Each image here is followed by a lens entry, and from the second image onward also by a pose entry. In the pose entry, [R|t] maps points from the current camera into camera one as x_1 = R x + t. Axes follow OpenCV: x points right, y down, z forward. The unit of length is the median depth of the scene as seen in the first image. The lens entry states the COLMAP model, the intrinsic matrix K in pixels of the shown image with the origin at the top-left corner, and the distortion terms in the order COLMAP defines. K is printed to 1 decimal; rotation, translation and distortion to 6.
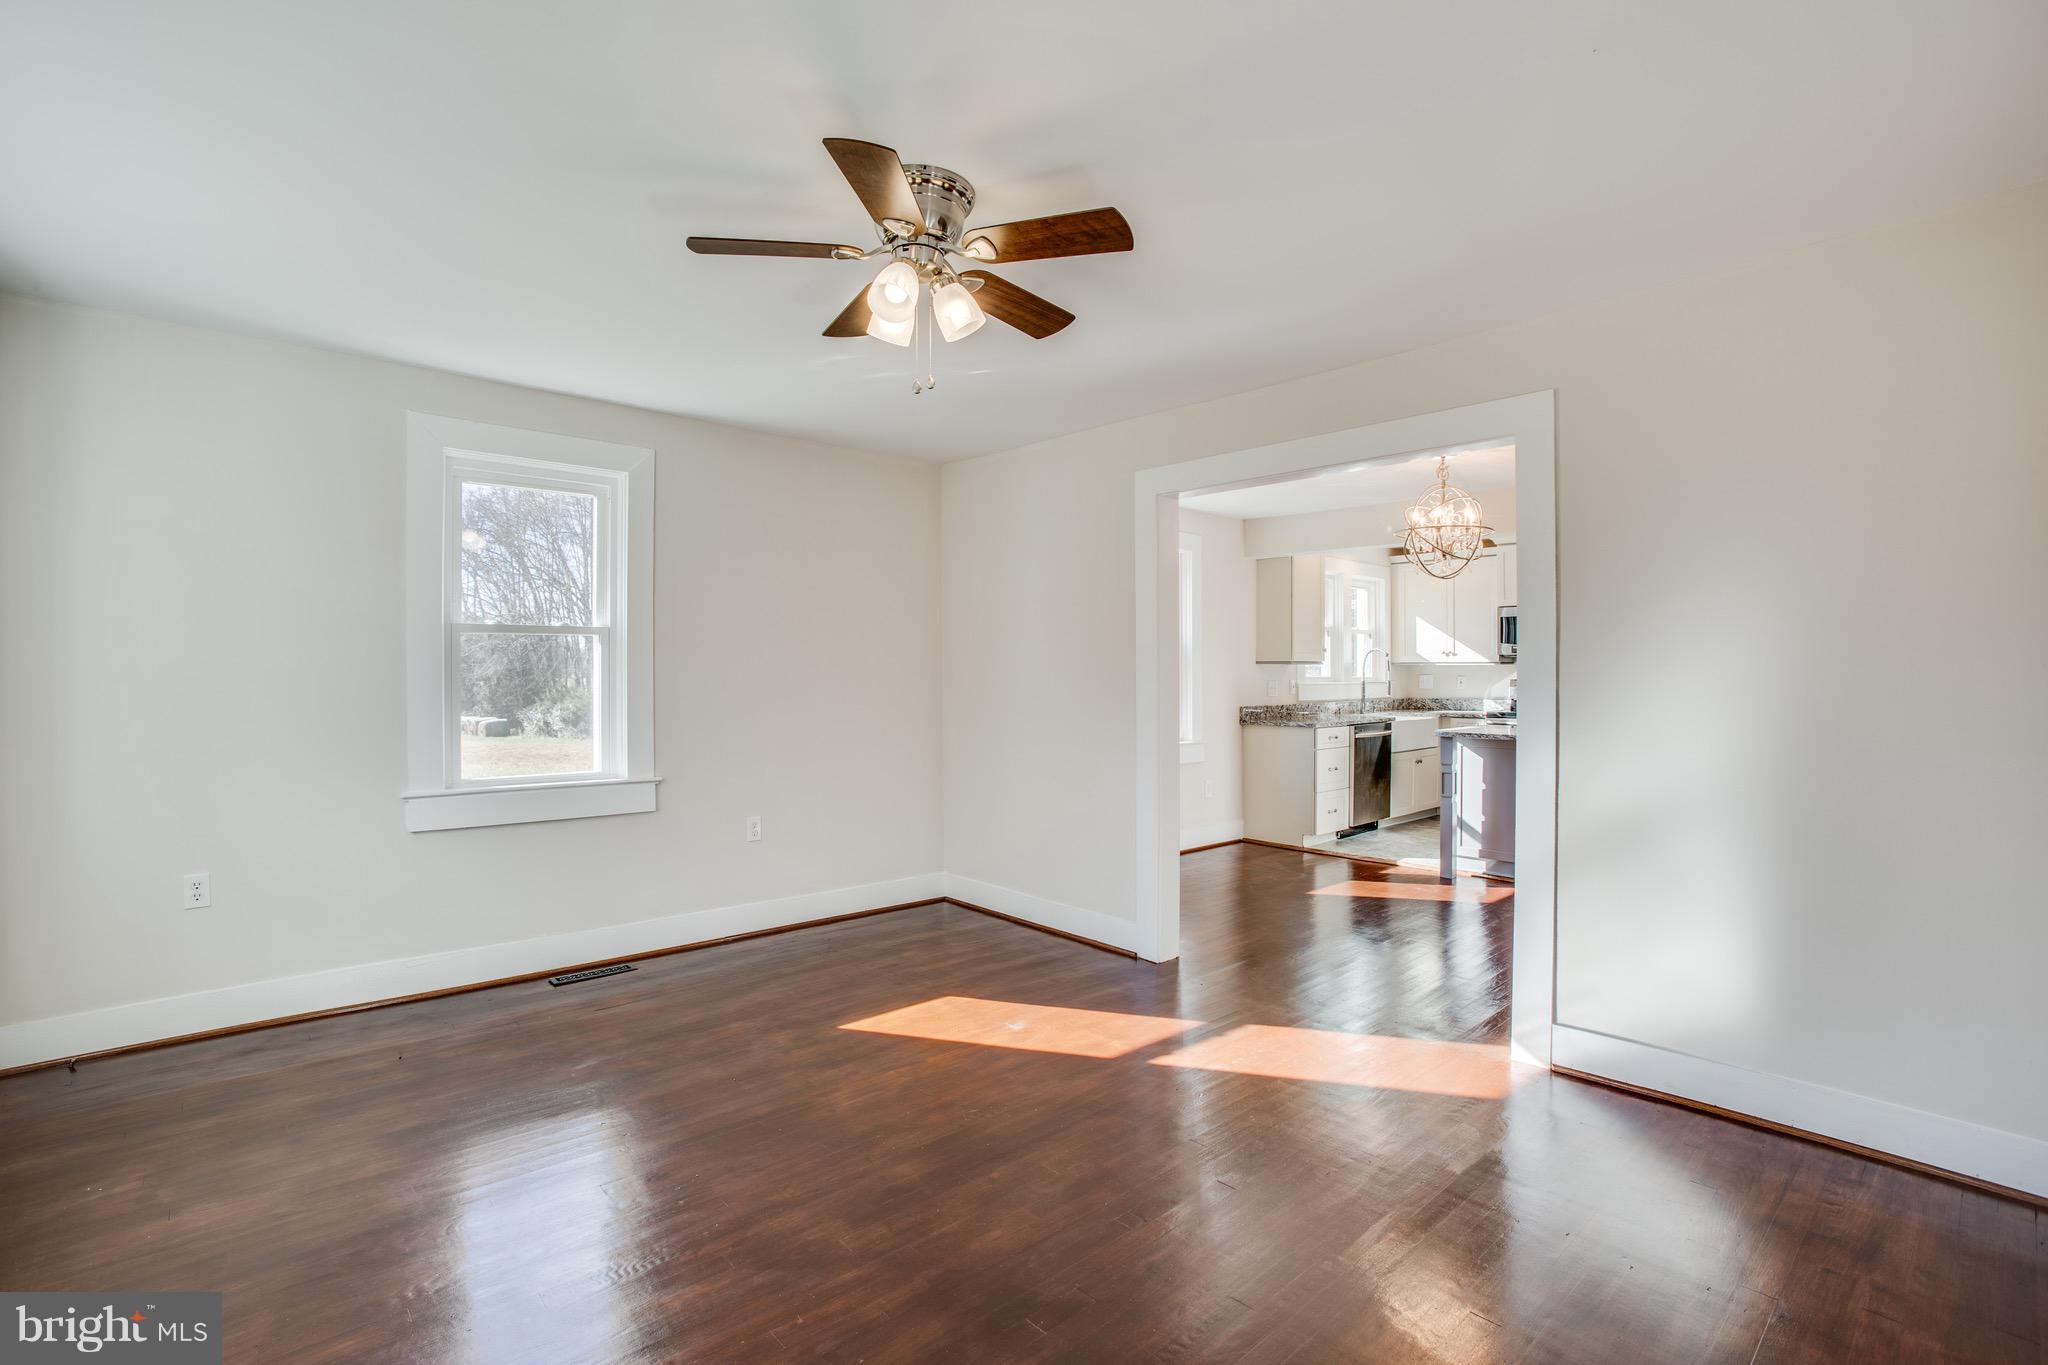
lens RADIAL K [[926.9, 0, 1002.6], [0, 926.9, 681.9], [0, 0, 1]] dist [-0.049064, 0.015377]
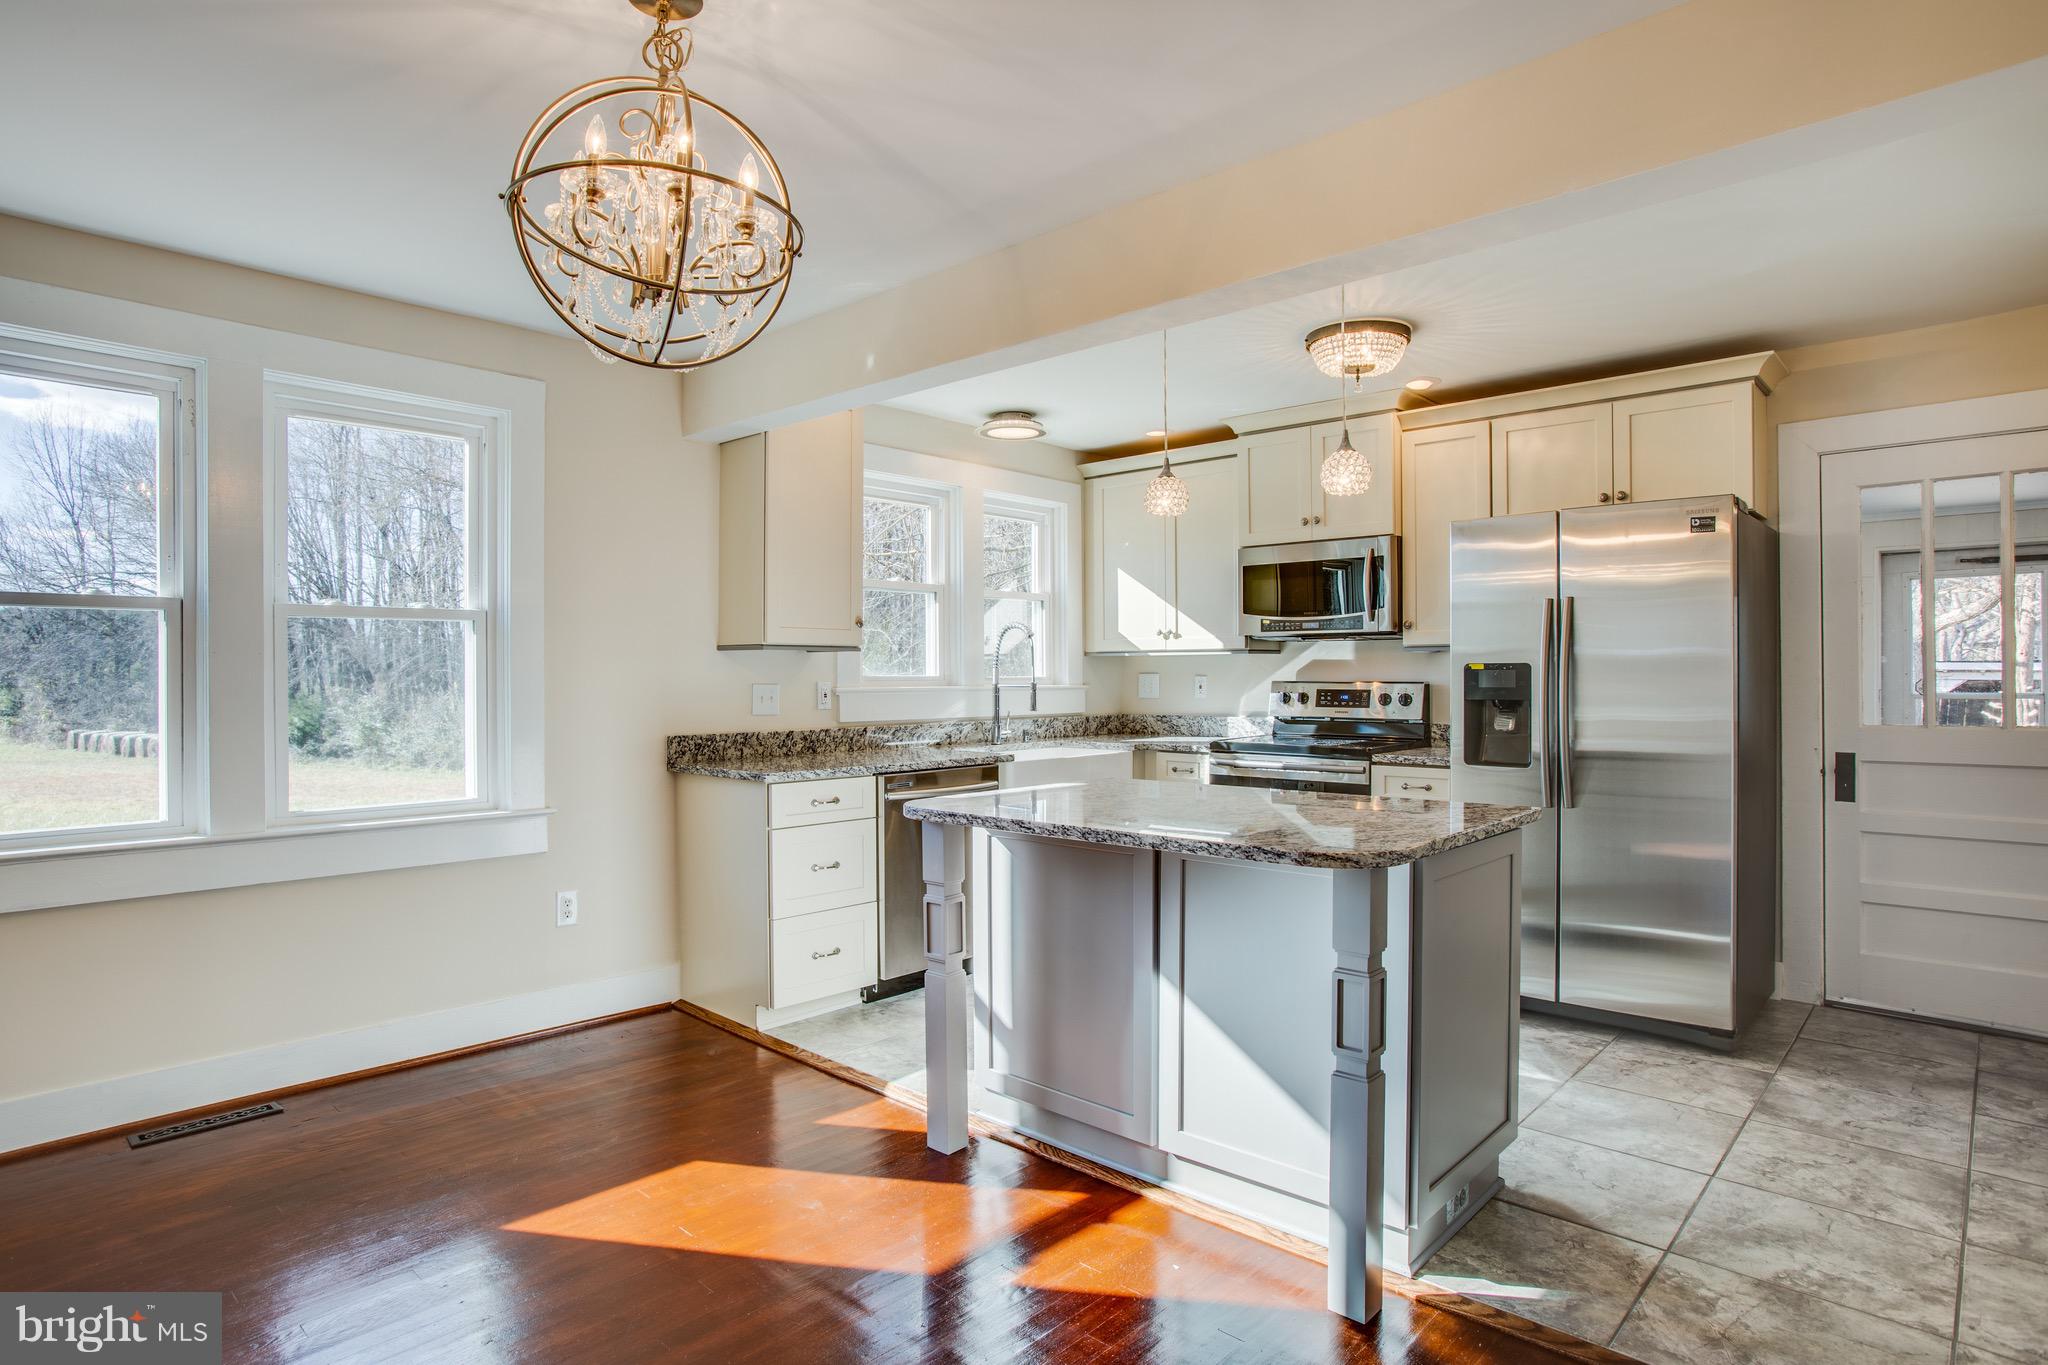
lens RADIAL K [[1177.6, 0, 1072.8], [0, 1177.6, 674.5], [0, 0, 1]] dist [0.001634, 0.000509]
pose [[0.988856, -0.000512, 0.148873, 0.334342], [0.001987, 0.999950, -0.009755, 0.000175], [-0.148861, 0.009943, 0.988808, 0.311595]]
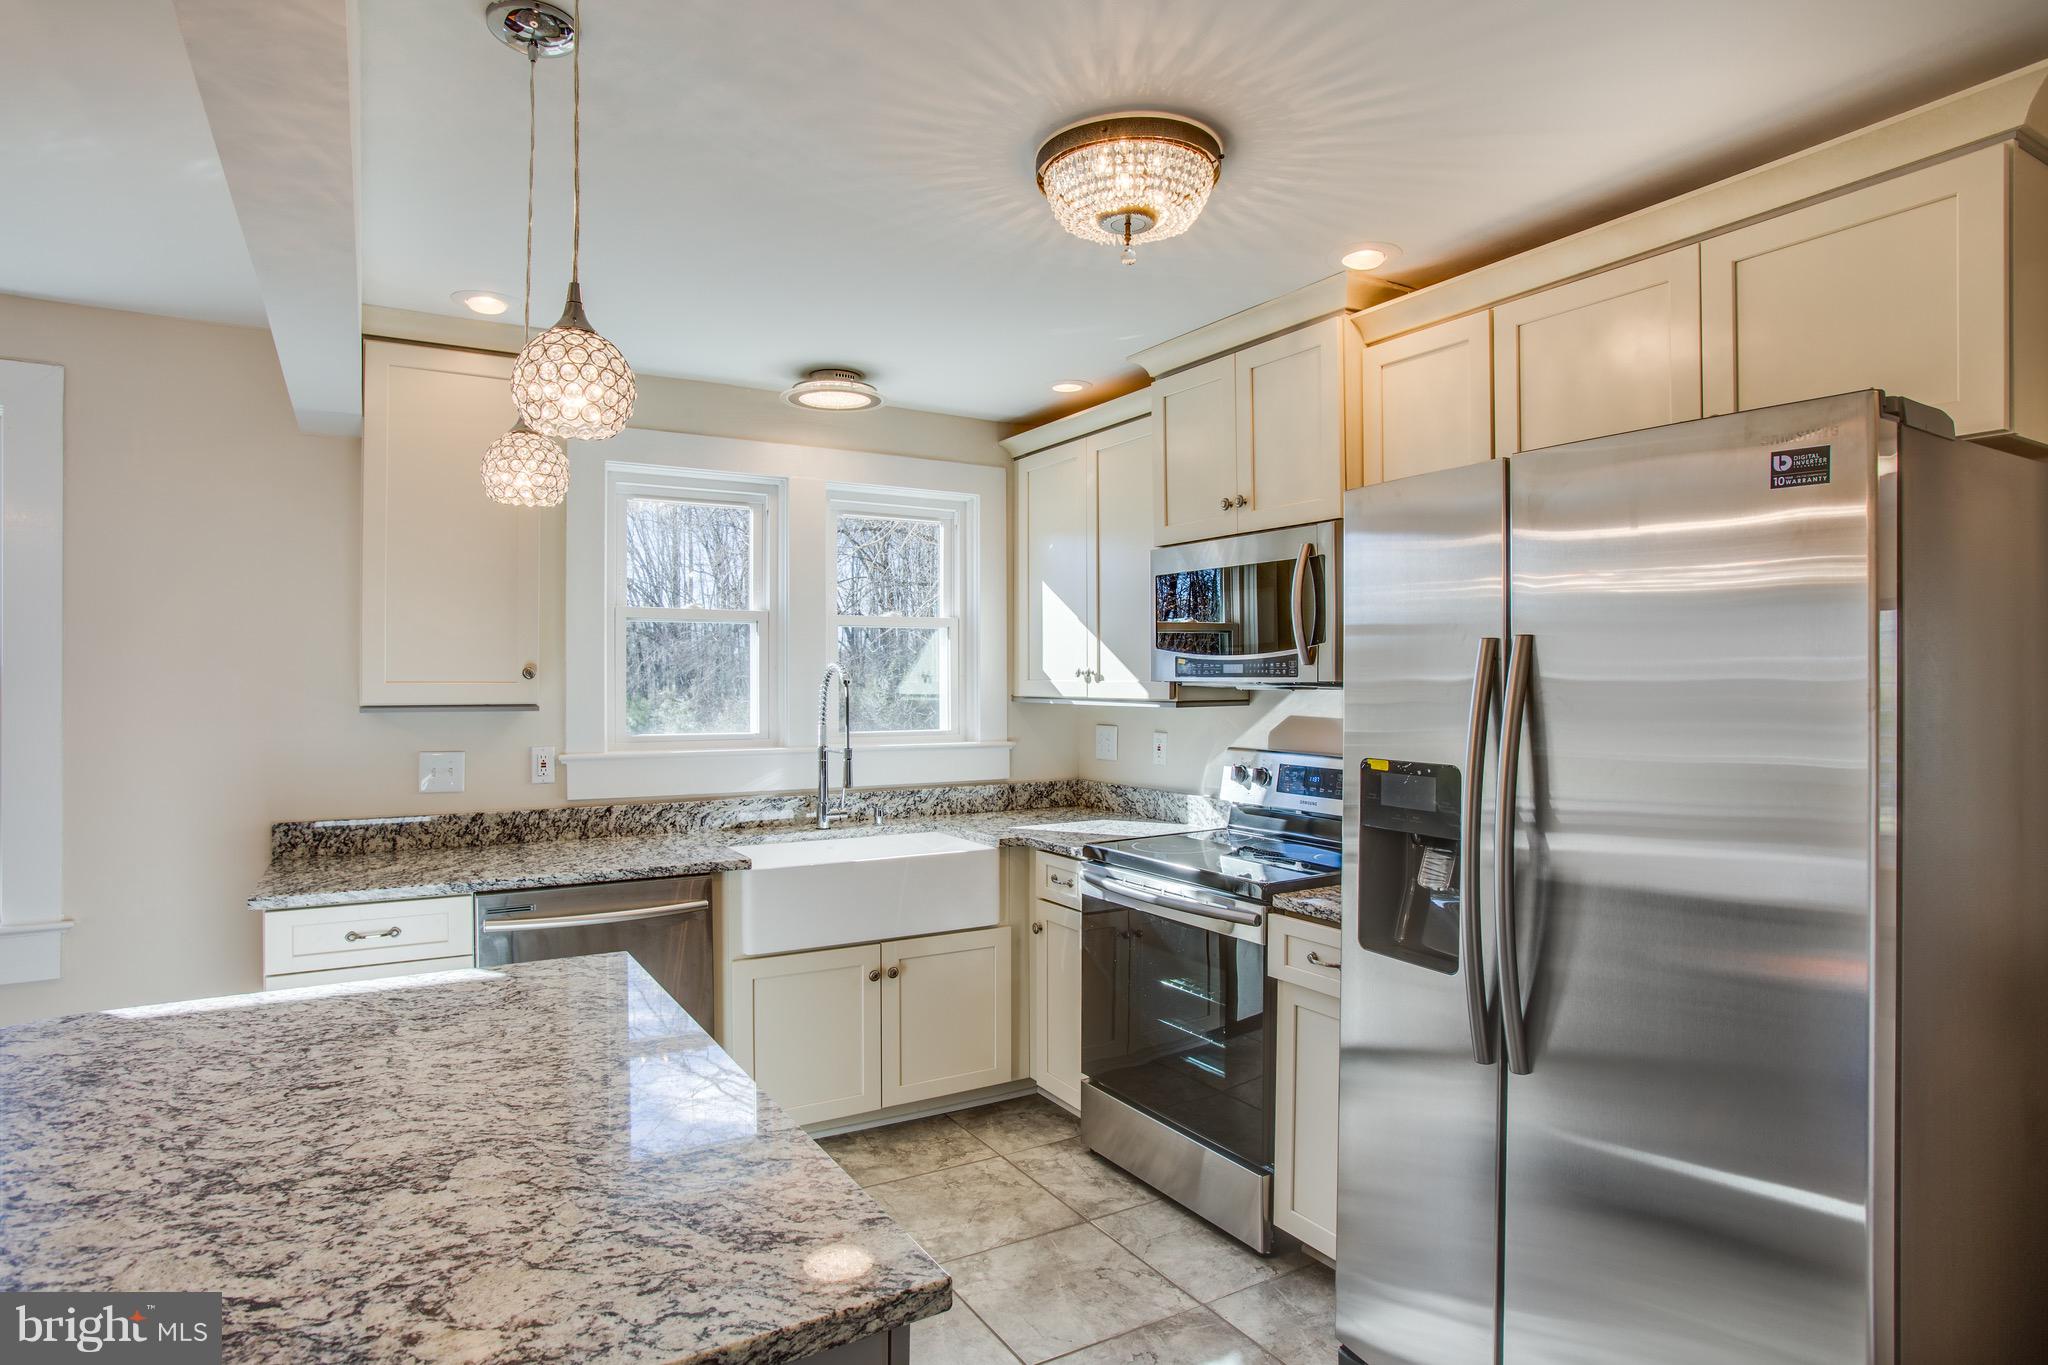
lens RADIAL K [[1144.4, 0, 1024.0], [0, 1144.4, 682.5], [0, 0, 1]] dist [-0.022574, 0.001189]
pose [[0.981717, 0.004443, -0.190296, 0.571238], [-0.005083, 0.999983, -0.002870, -0.027476], [0.190280, 0.003785, 0.981723, 0.536894]]
